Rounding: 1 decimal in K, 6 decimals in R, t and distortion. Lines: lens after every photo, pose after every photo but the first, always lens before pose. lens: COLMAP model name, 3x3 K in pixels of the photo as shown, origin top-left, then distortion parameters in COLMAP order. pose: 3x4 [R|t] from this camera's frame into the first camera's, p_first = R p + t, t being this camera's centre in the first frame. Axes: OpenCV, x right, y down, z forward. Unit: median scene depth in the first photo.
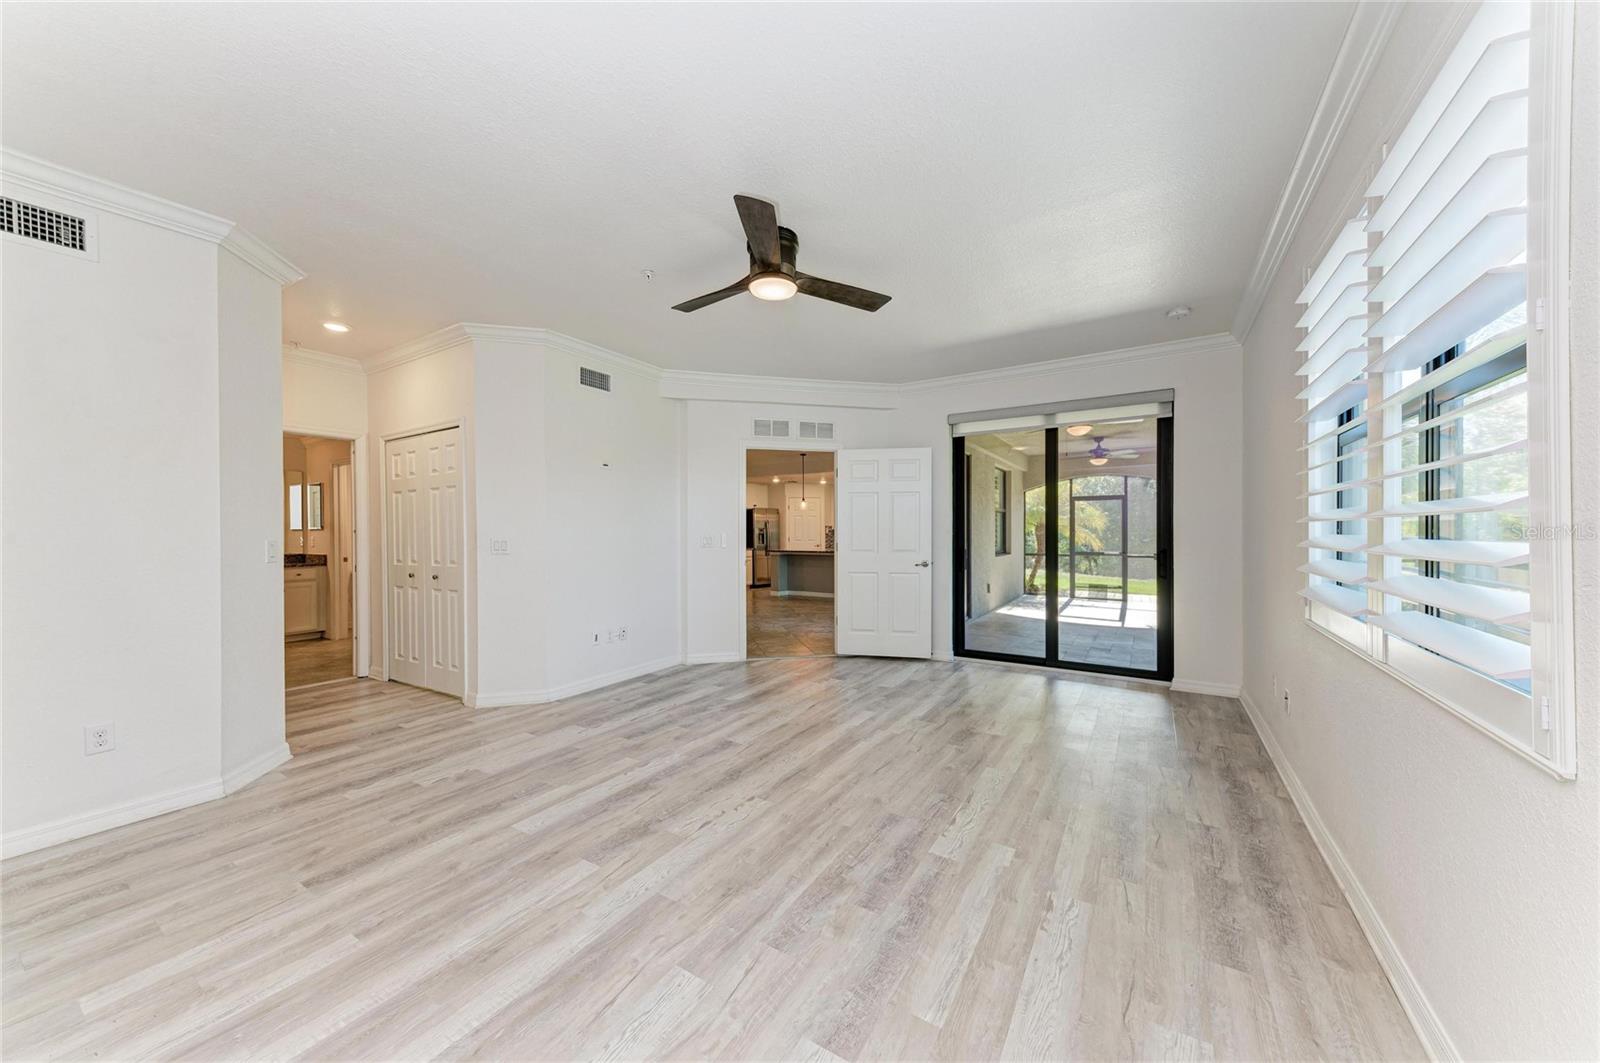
lens RADIAL K [[561.2, 0, 800.4], [0, 561.2, 533.0], [0, 0, 1]] dist [0.001211, -0.000553]
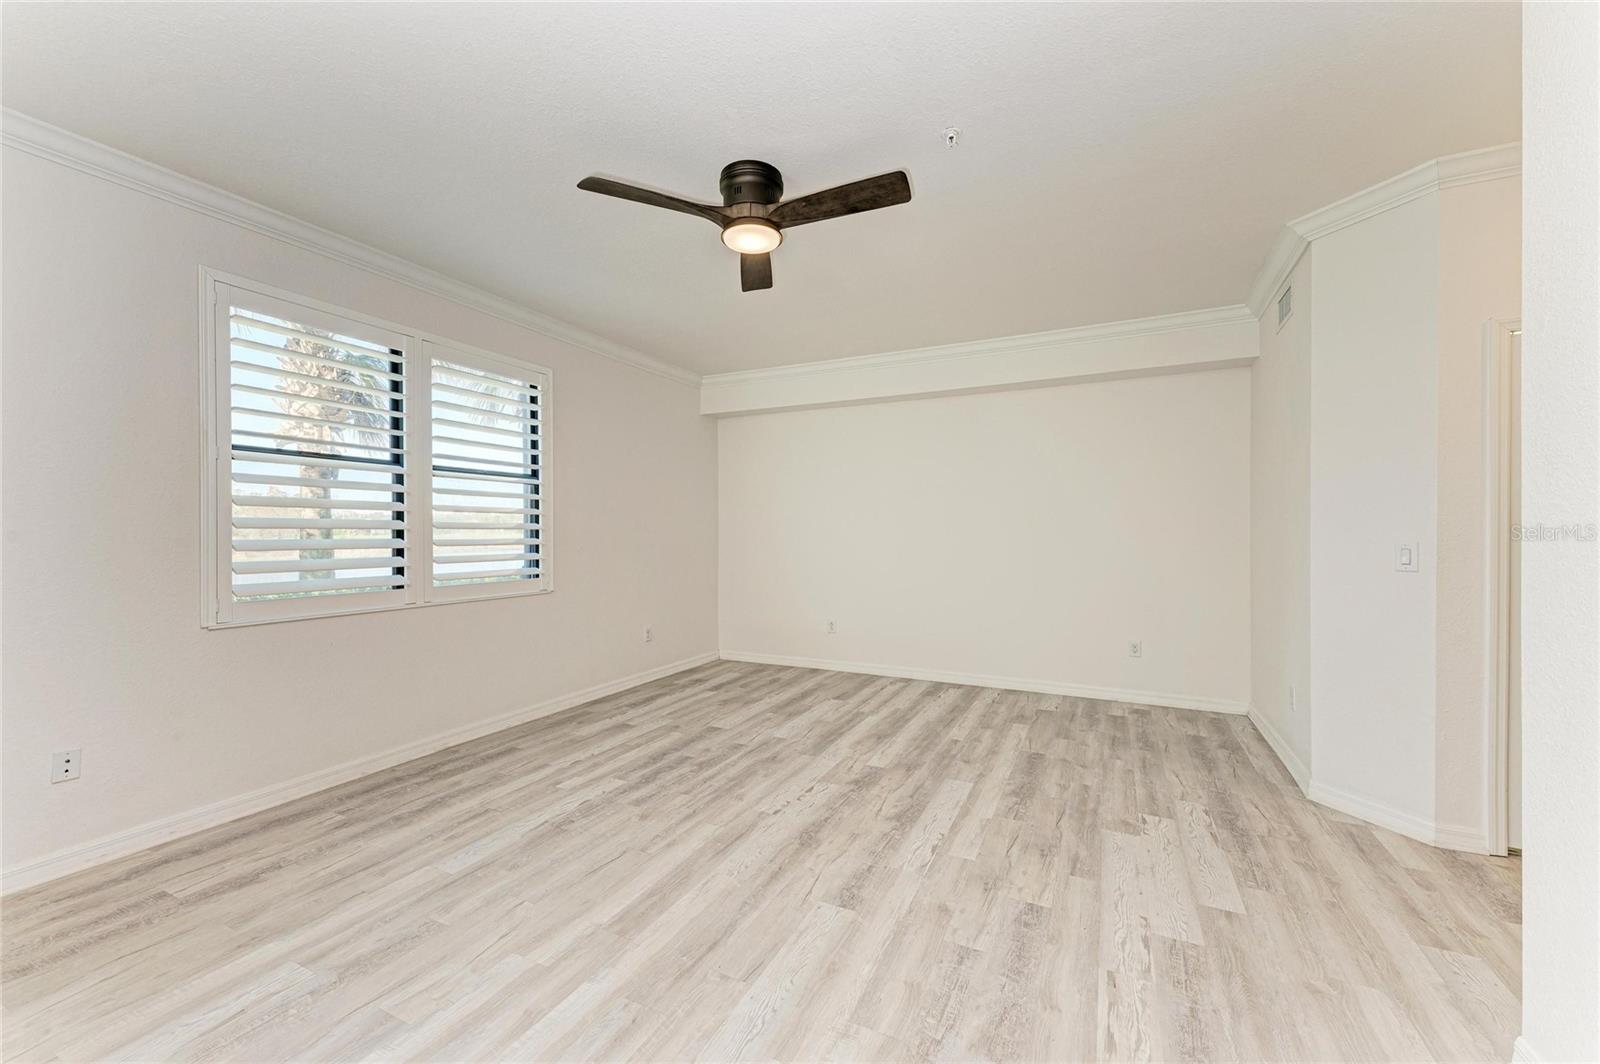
lens RADIAL K [[610.3, 0, 796.4], [0, 610.3, 535.4], [0, 0, 1]] dist [0.022199, -0.006329]
pose [[-0.995656, 0.005261, -0.092963, -0.027722], [0.004555, 0.999959, 0.007801, -0.008497], [0.093000, 0.007344, -0.995639, 2.144121]]
